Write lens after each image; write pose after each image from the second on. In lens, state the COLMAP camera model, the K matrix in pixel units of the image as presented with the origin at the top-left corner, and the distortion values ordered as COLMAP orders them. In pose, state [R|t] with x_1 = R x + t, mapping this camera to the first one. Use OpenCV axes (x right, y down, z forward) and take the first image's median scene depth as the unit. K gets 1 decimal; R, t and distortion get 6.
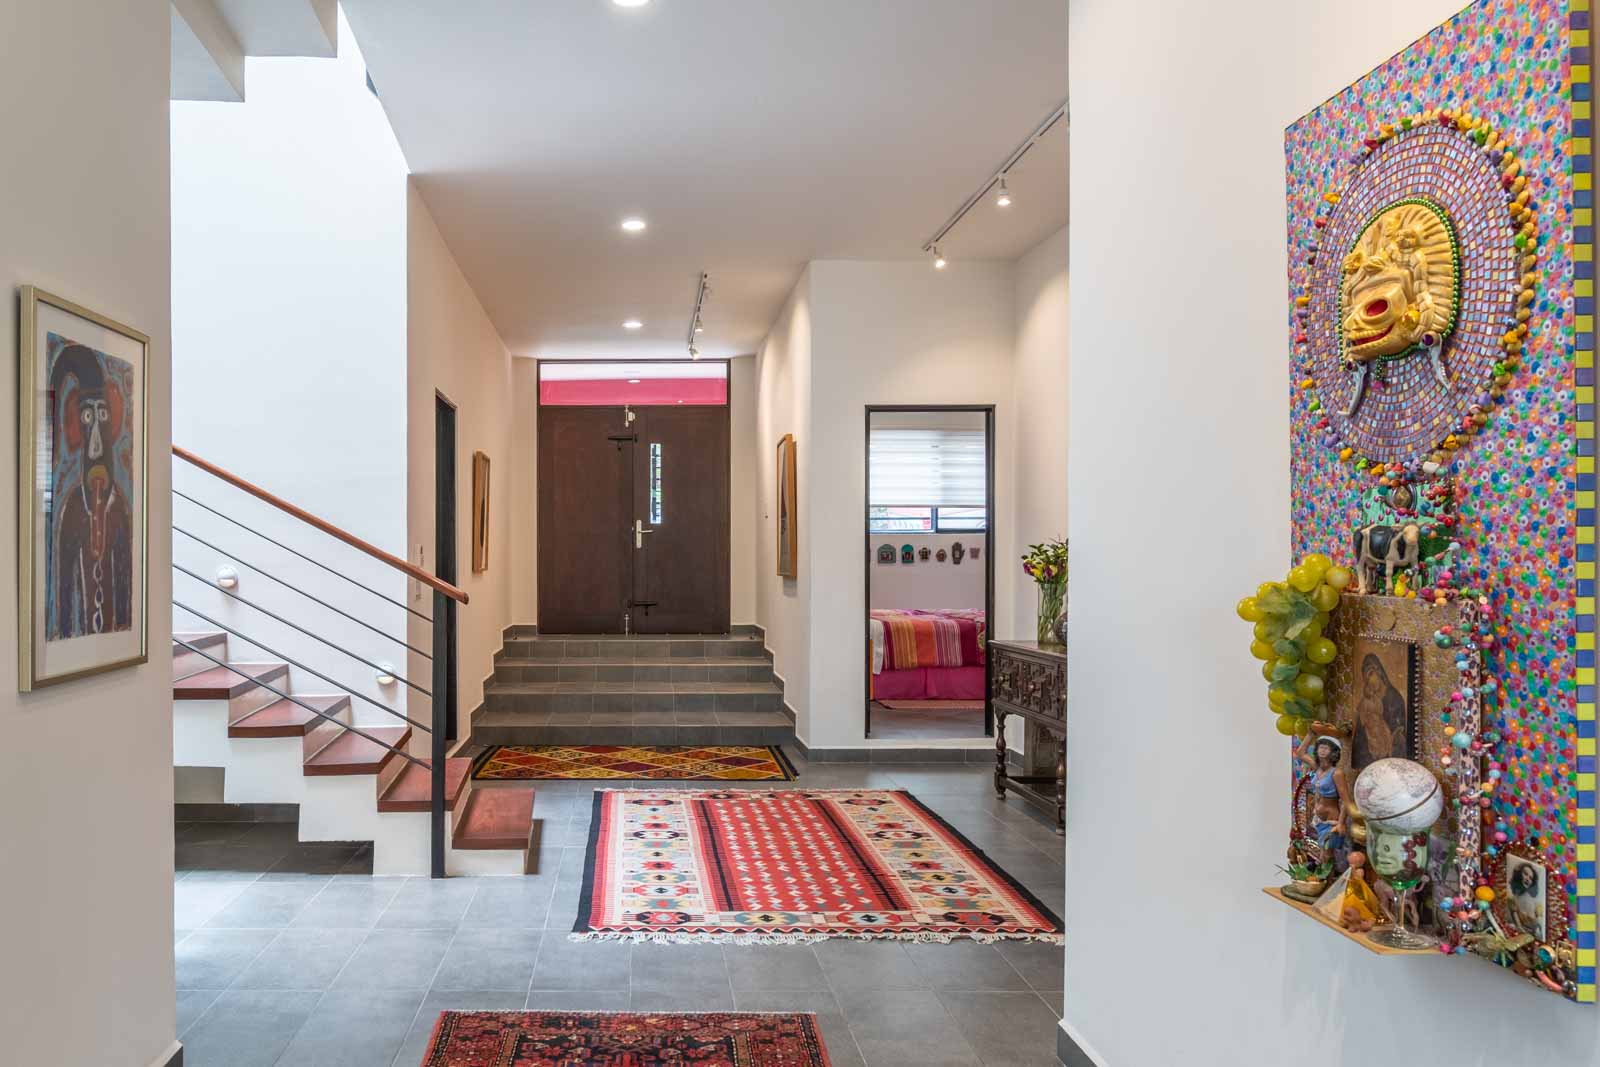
lens RADIAL K [[966.0, 0, 800.7], [0, 966.0, 539.2], [0, 0, 1]] dist [0.000239, 0.000047]
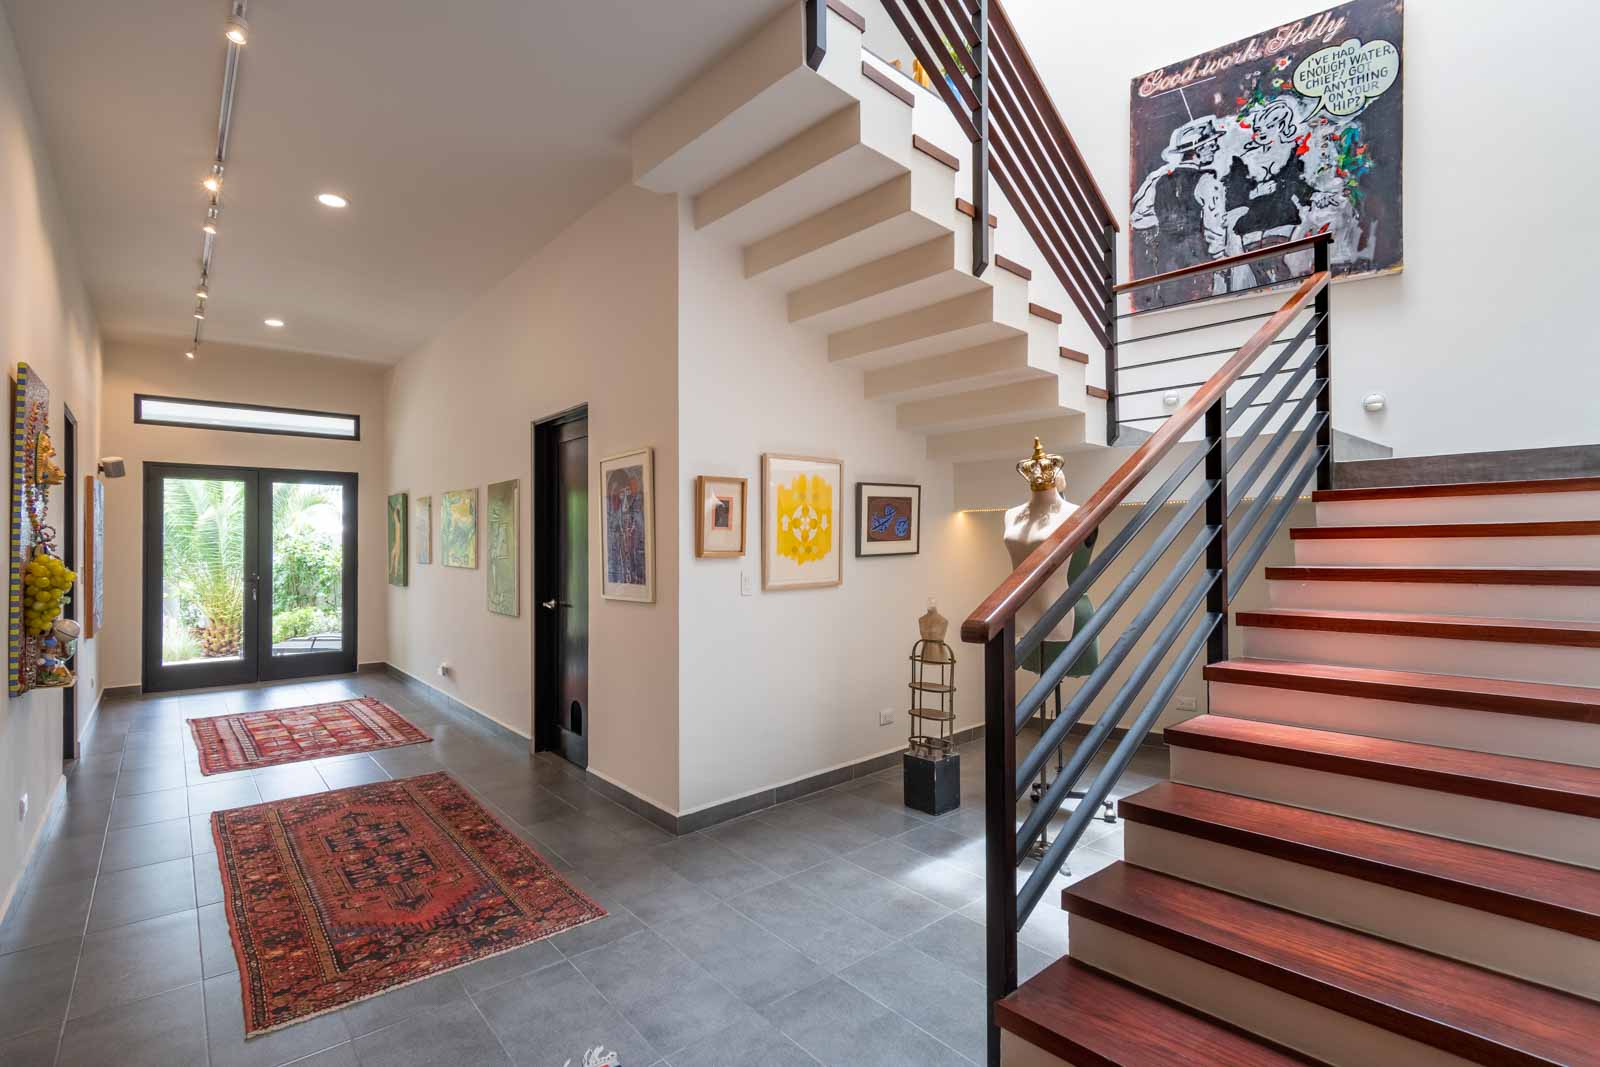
lens RADIAL K [[749.4, 0, 785.2], [0, 749.4, 543.6], [0, 0, 1]] dist [-0.006843, -0.000324]
pose [[-0.848927, 0.003789, -0.528497, -0.054910], [0.009347, 0.999926, -0.007845, 0.012542], [0.528427, -0.011600, -0.848899, 2.123375]]
